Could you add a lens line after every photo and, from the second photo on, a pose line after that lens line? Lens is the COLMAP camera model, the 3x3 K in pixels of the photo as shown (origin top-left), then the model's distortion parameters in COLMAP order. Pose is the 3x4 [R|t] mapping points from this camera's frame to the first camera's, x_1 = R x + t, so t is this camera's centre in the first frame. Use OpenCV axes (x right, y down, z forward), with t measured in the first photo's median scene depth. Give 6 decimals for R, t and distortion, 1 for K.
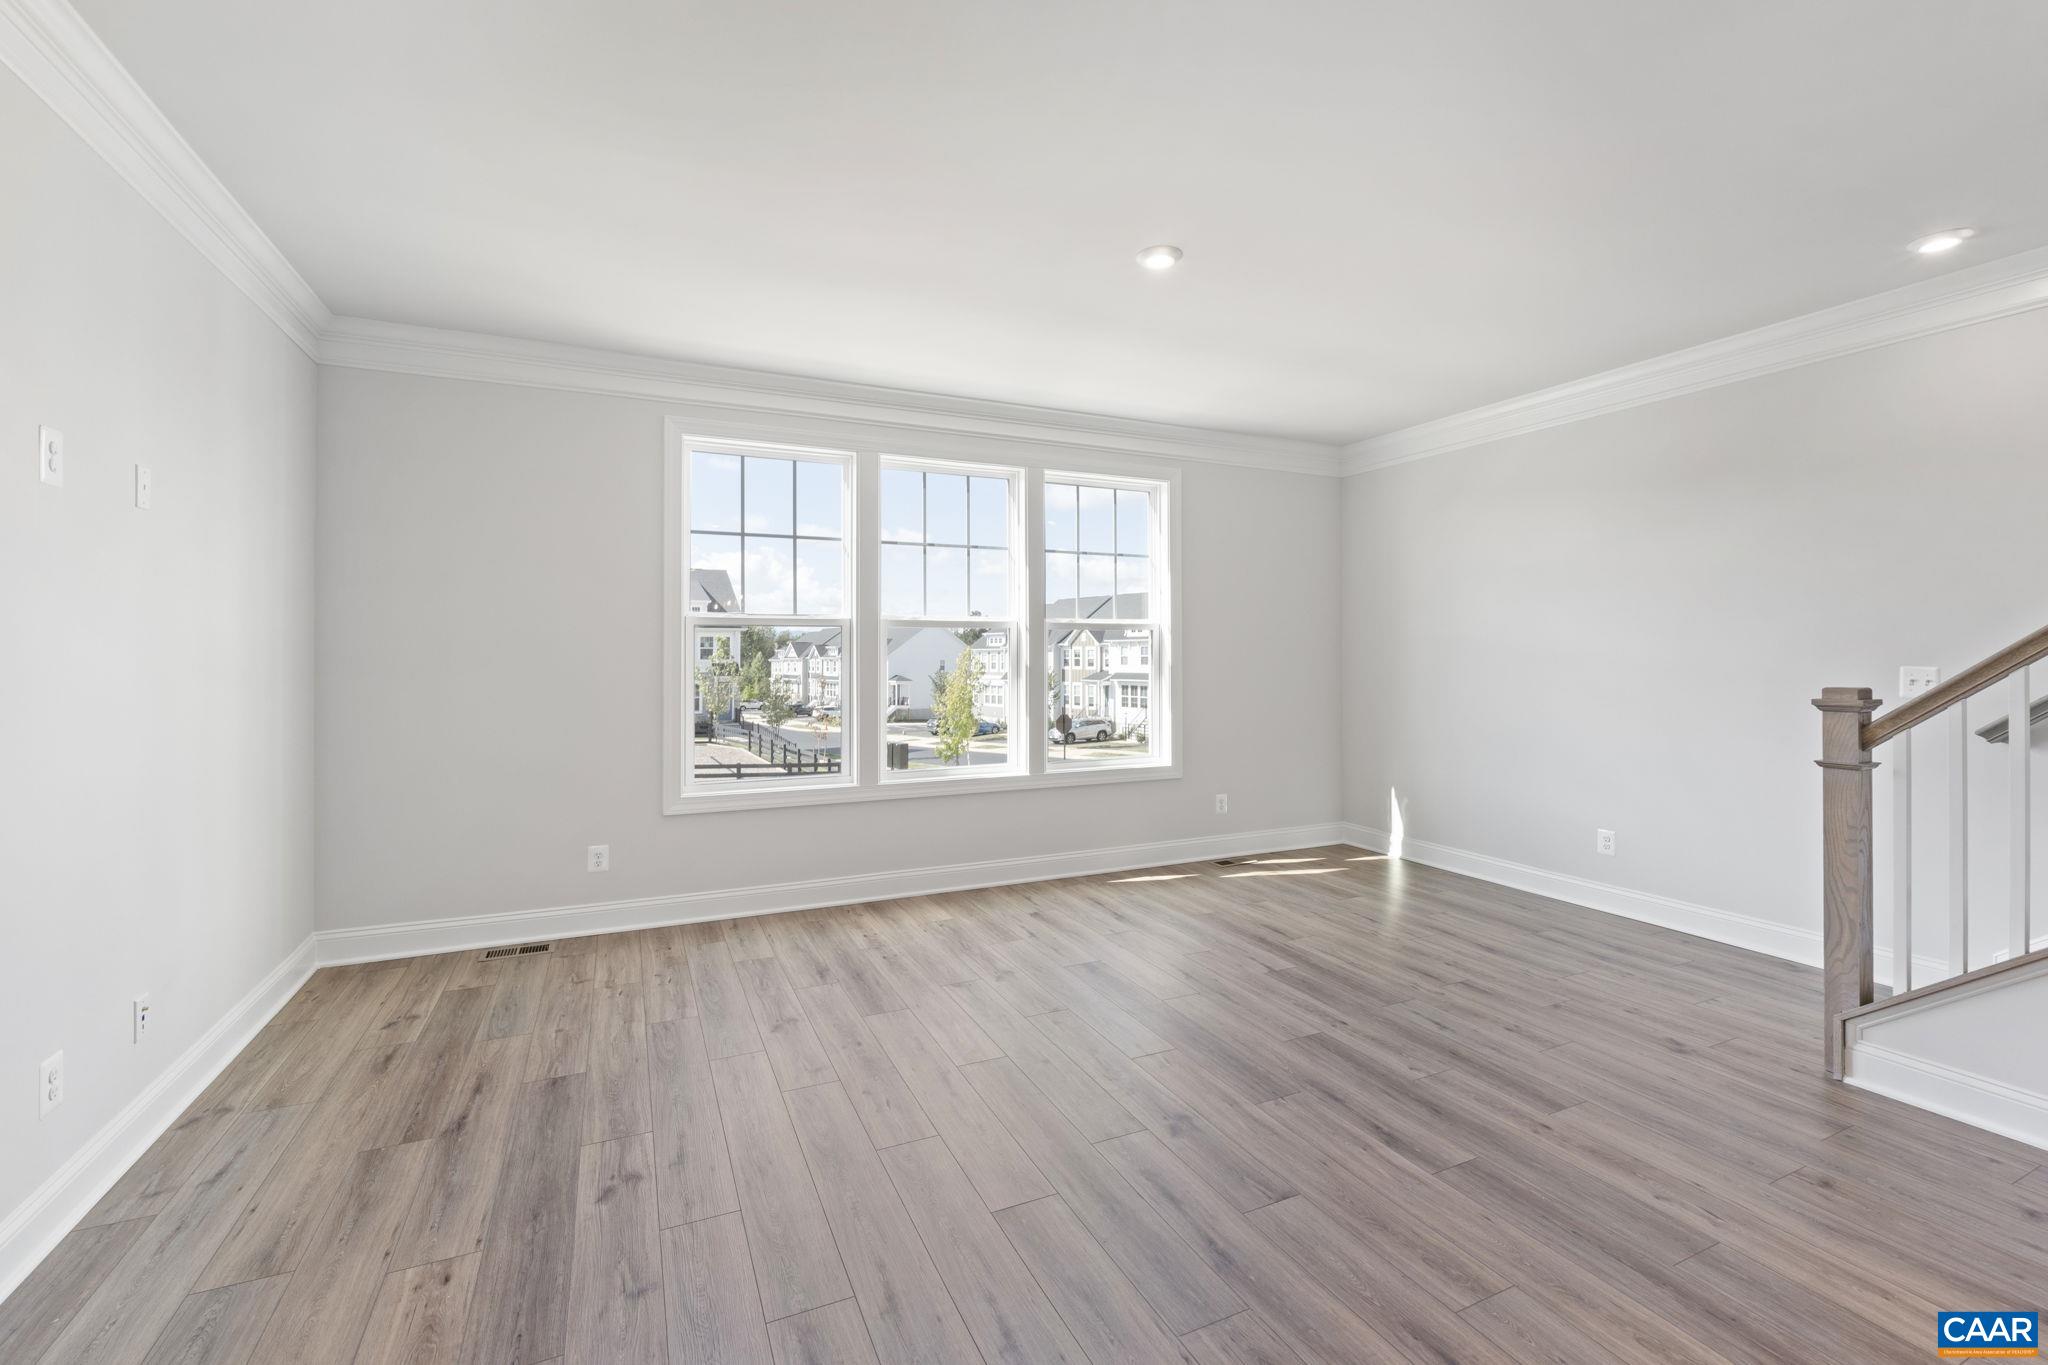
lens RADIAL K [[869.2, 0, 1016.5], [0, 869.2, 641.2], [0, 0, 1]] dist [-0.011038, -0.000221]
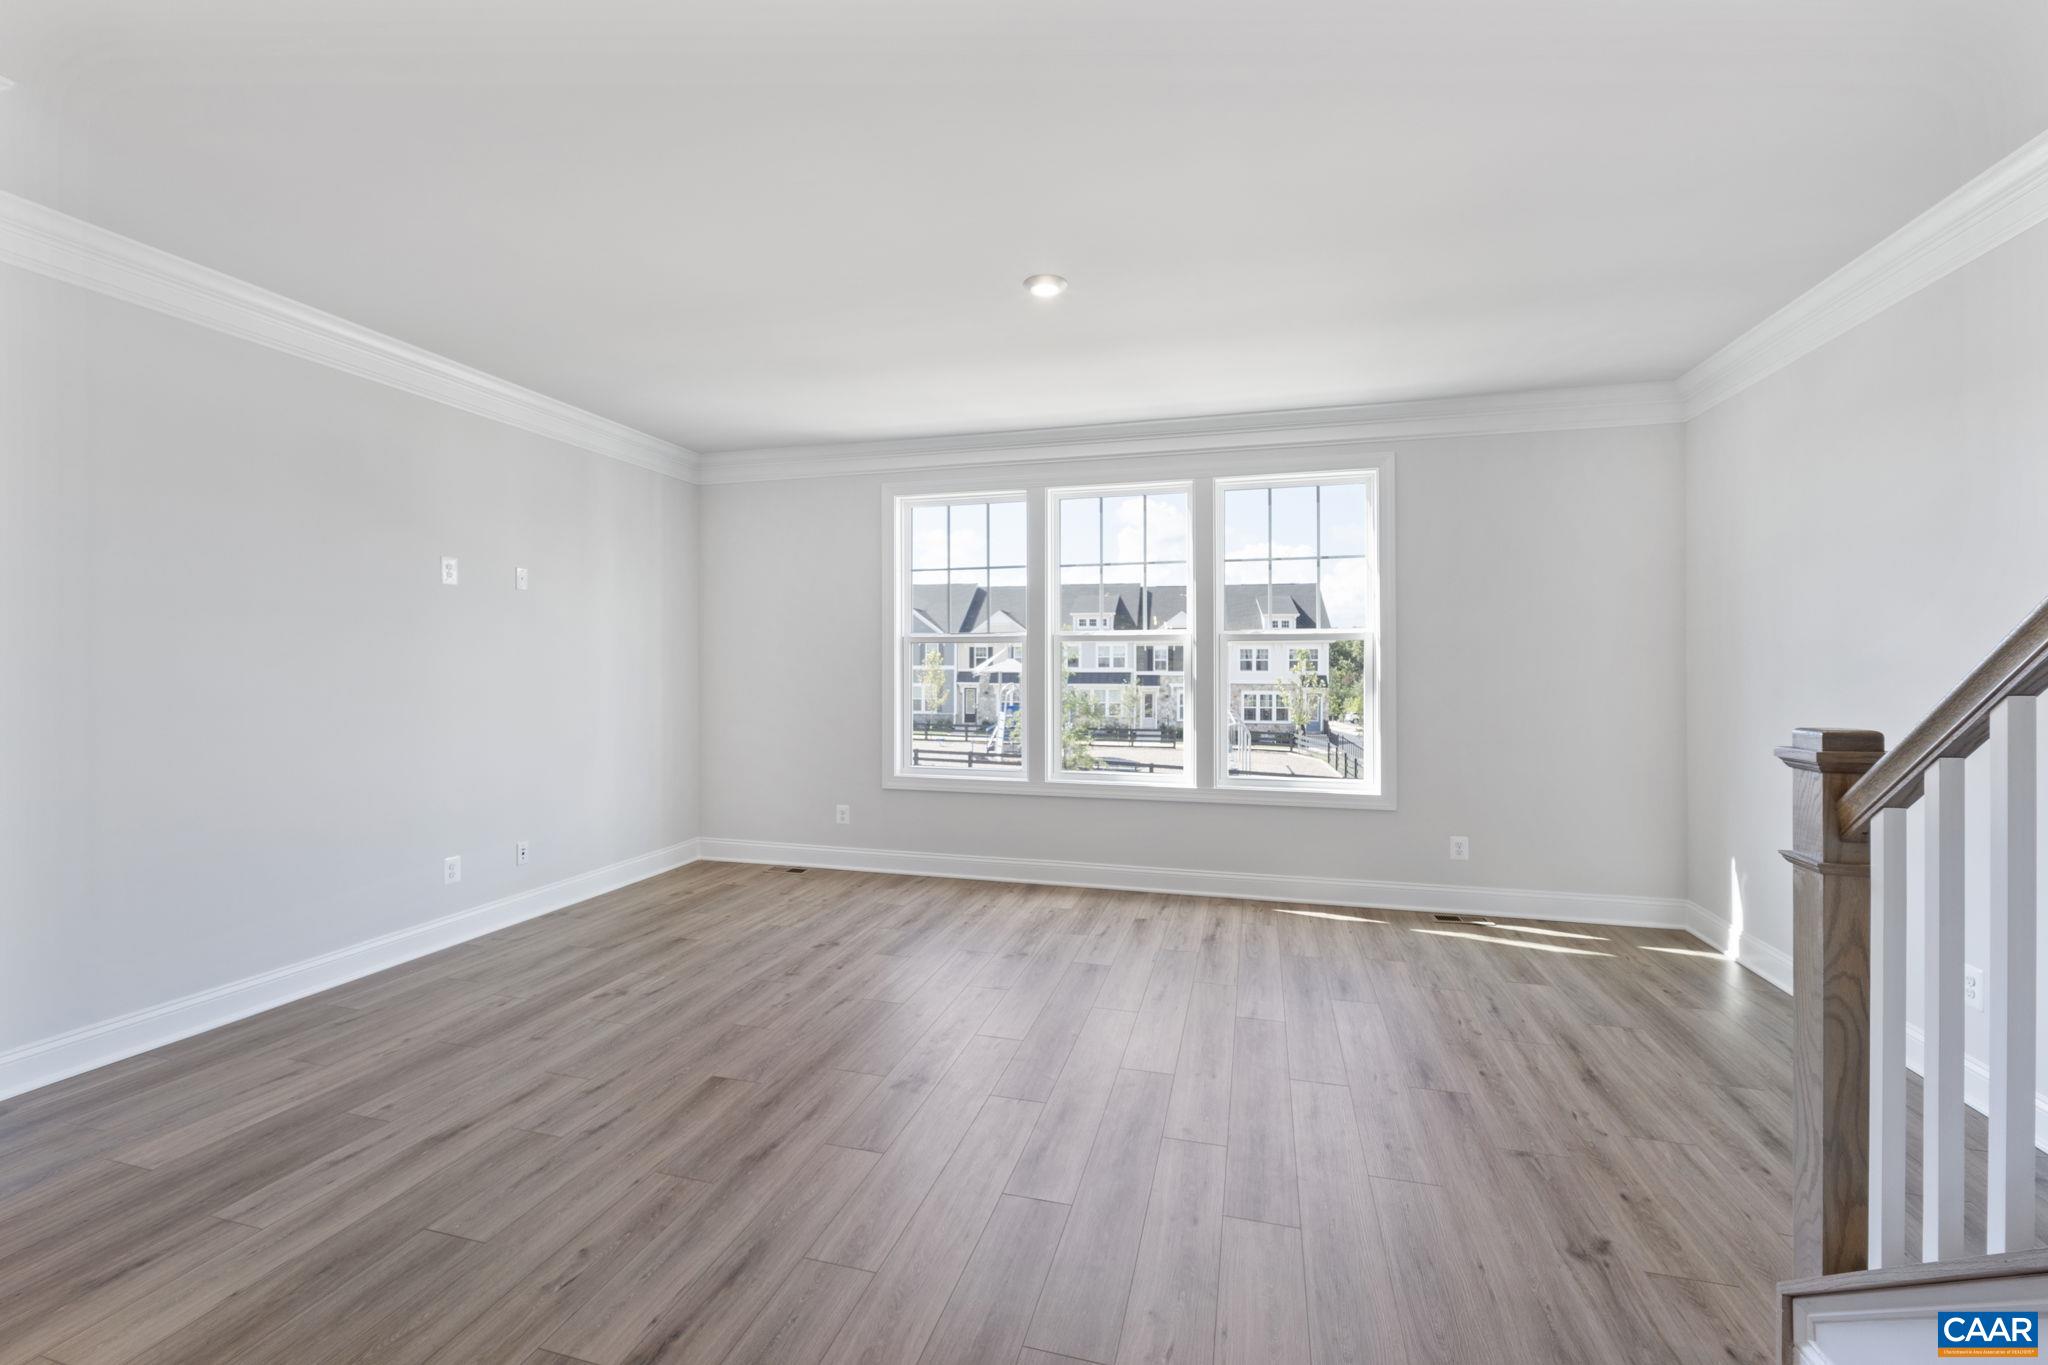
lens RADIAL K [[847.5, 0, 1023.8], [0, 847.5, 619.8], [0, 0, 1]] dist [-0.010181, 0.000018]
pose [[0.764736, -0.033656, -0.643464, 0.643275], [0.007950, 0.999052, -0.042807, -0.001884], [0.644295, 0.027620, 0.764278, 0.141617]]
